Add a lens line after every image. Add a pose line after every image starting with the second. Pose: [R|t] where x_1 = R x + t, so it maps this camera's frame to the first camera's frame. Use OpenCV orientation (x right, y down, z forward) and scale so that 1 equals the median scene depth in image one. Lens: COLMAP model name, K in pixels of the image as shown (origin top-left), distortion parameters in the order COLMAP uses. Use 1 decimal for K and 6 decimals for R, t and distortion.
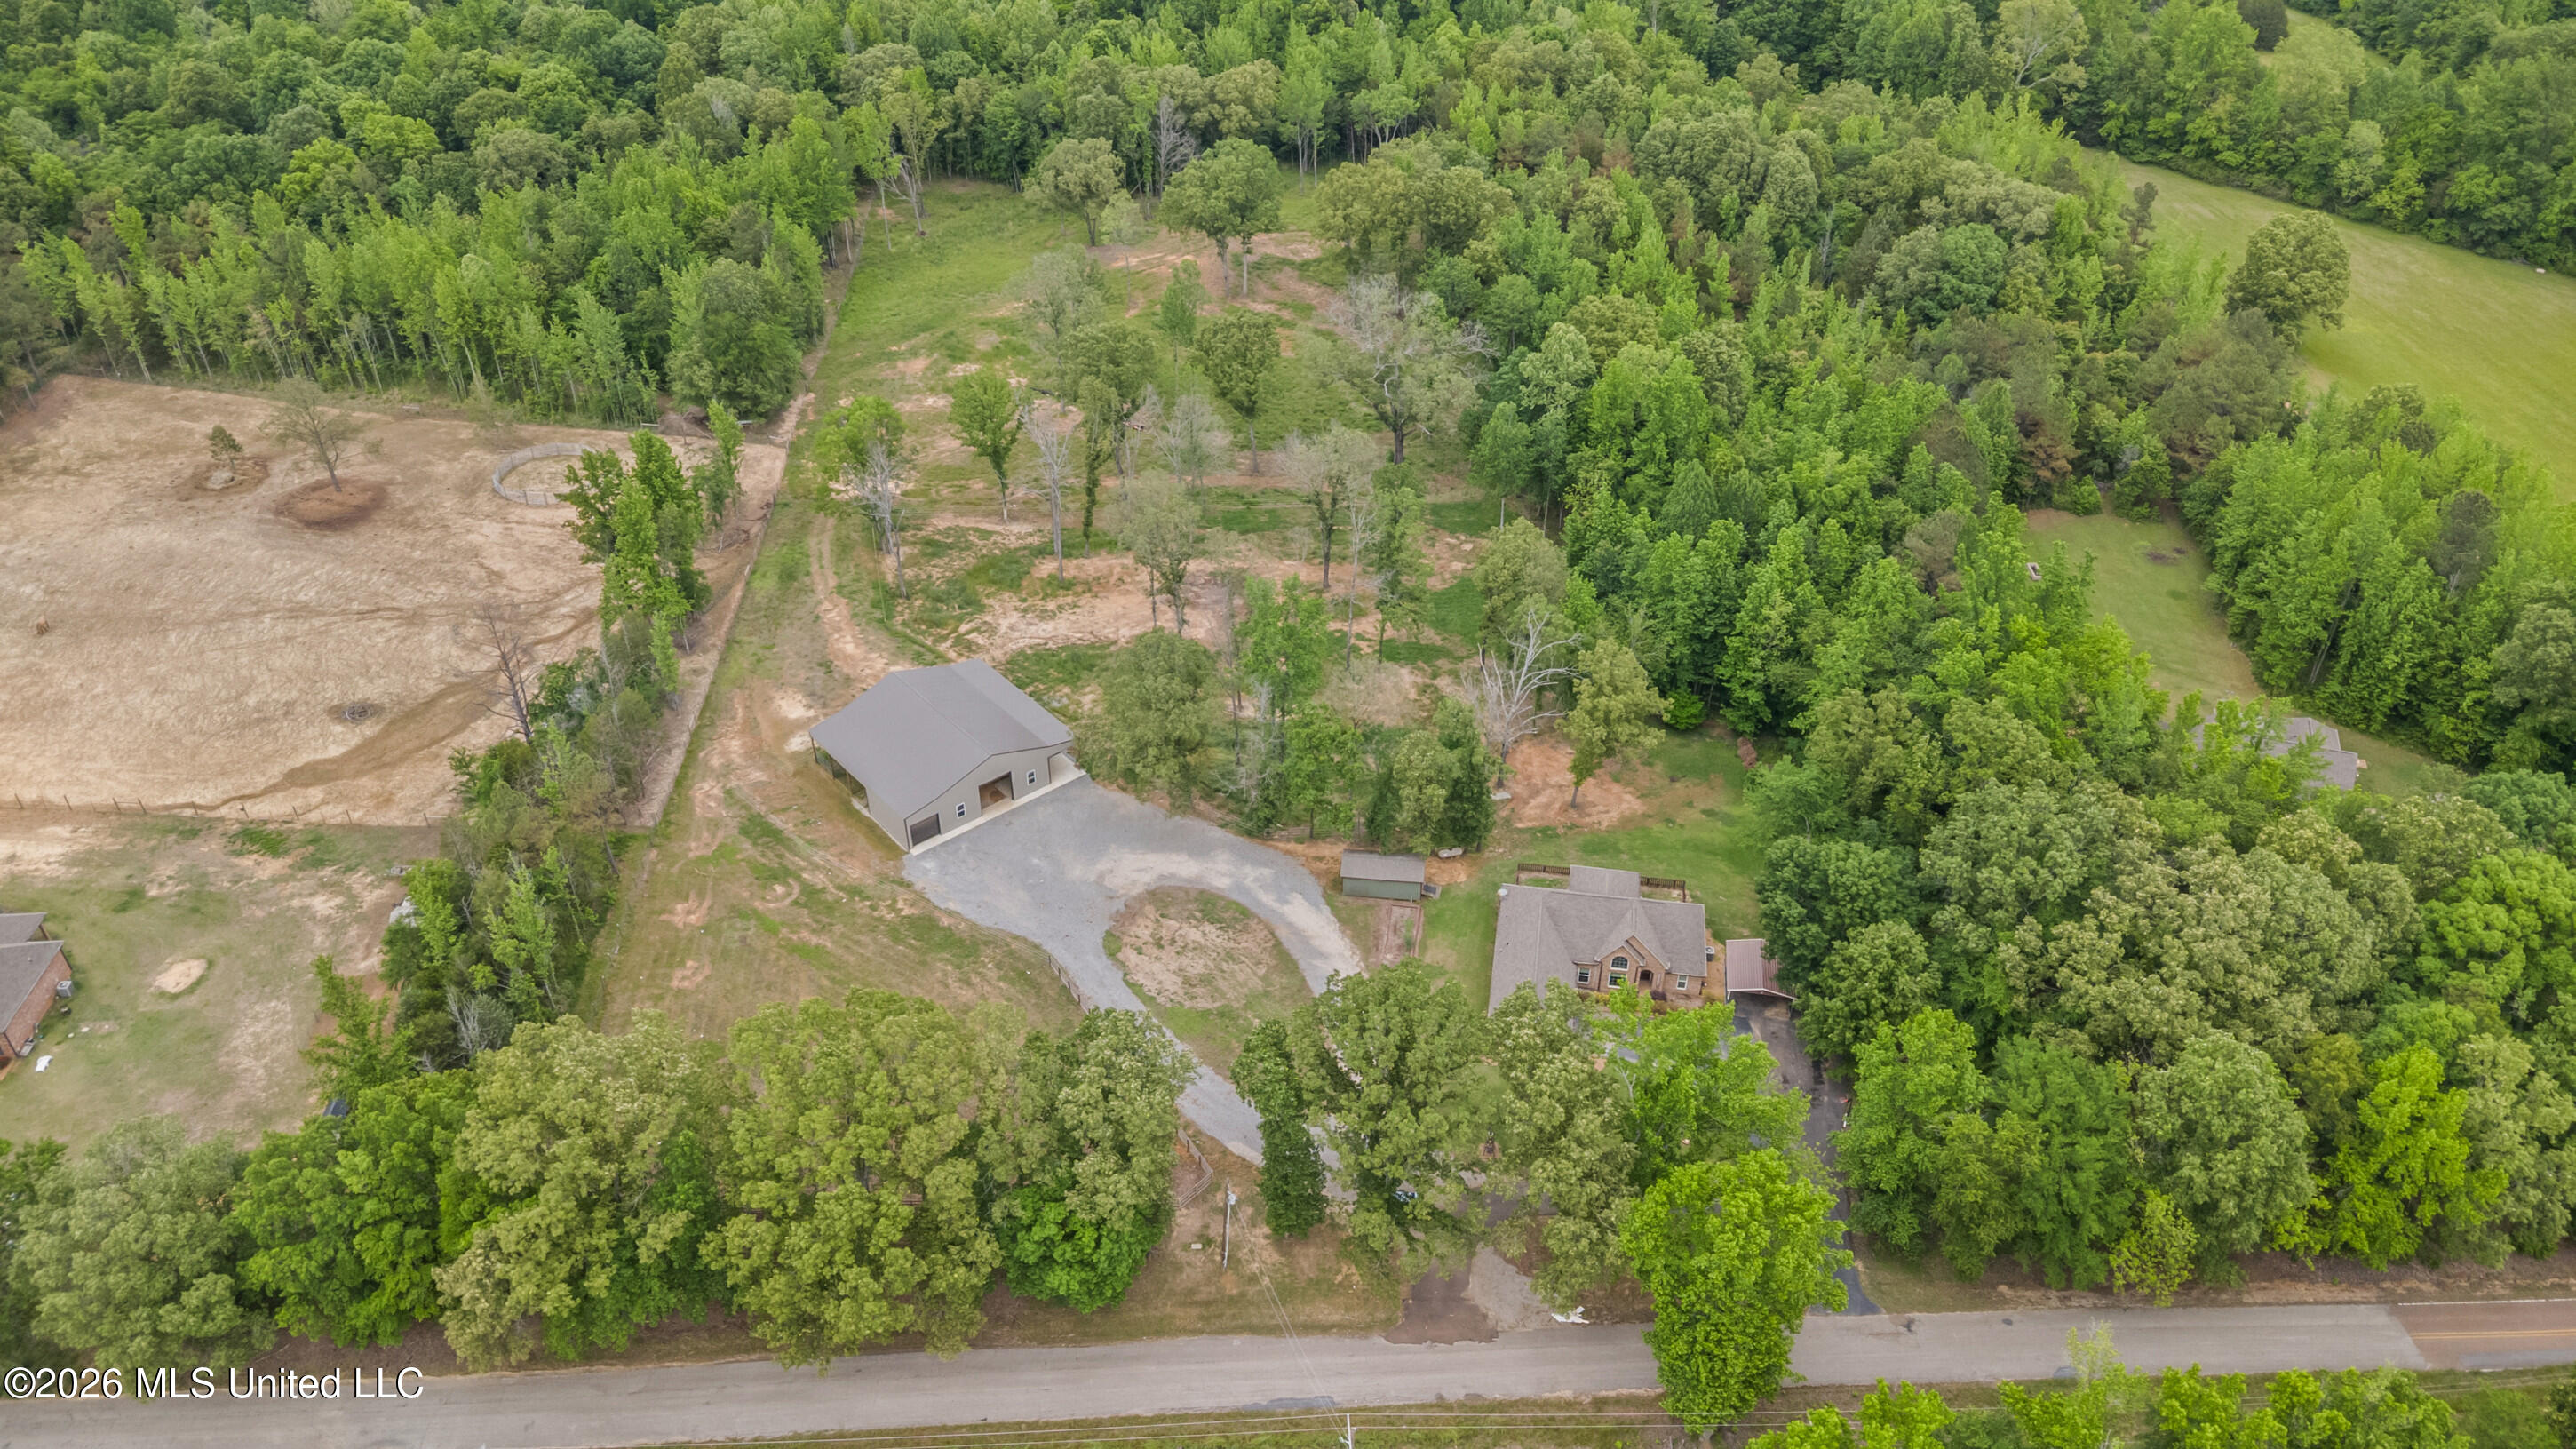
lens RADIAL K [[1807.1, 0, 1288.0], [0, 1807.1, 724.5], [0, 0, 1]] dist [-0.005101, -0.000140]
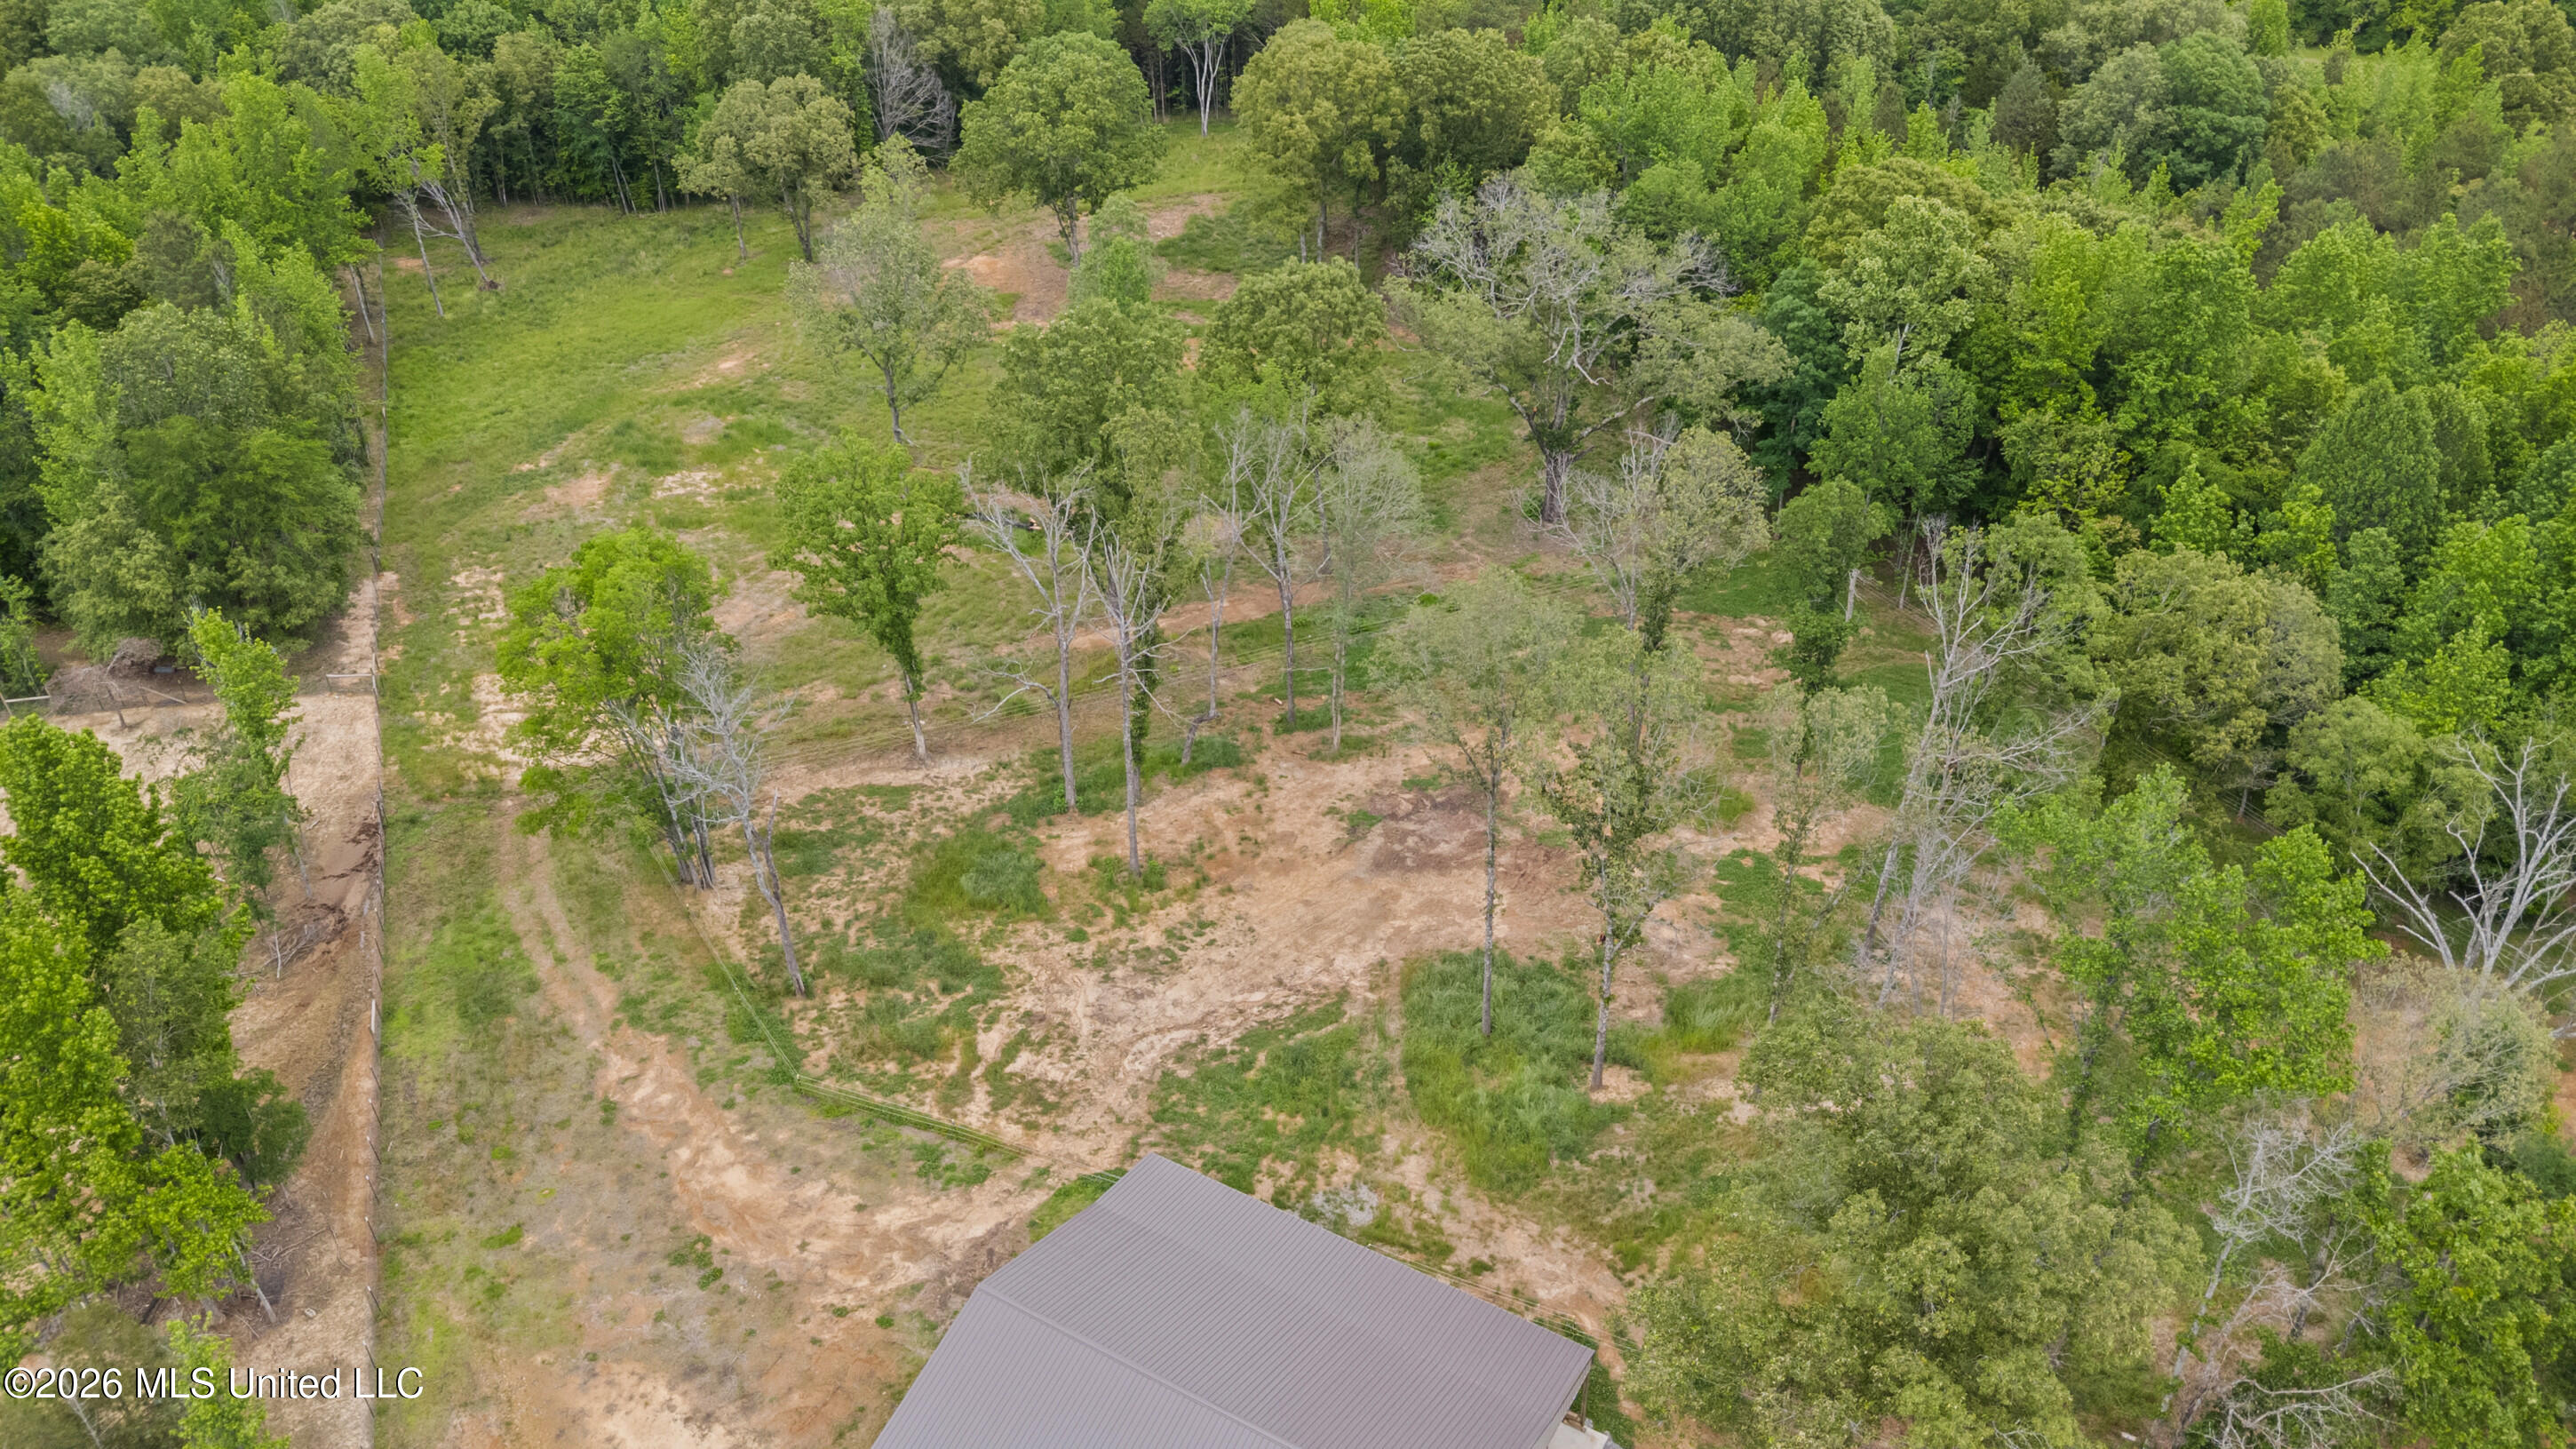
lens RADIAL K [[1830.3, 0, 1288.0], [0, 1830.3, 724.5], [0, 0, 1]] dist [0.028188, -0.057878]
pose [[0.948478, -0.190464, 0.253206, -0.180478], [0.205049, 0.978220, -0.032260, -0.084566], [-0.241547, 0.082518, 0.966874, 0.506860]]
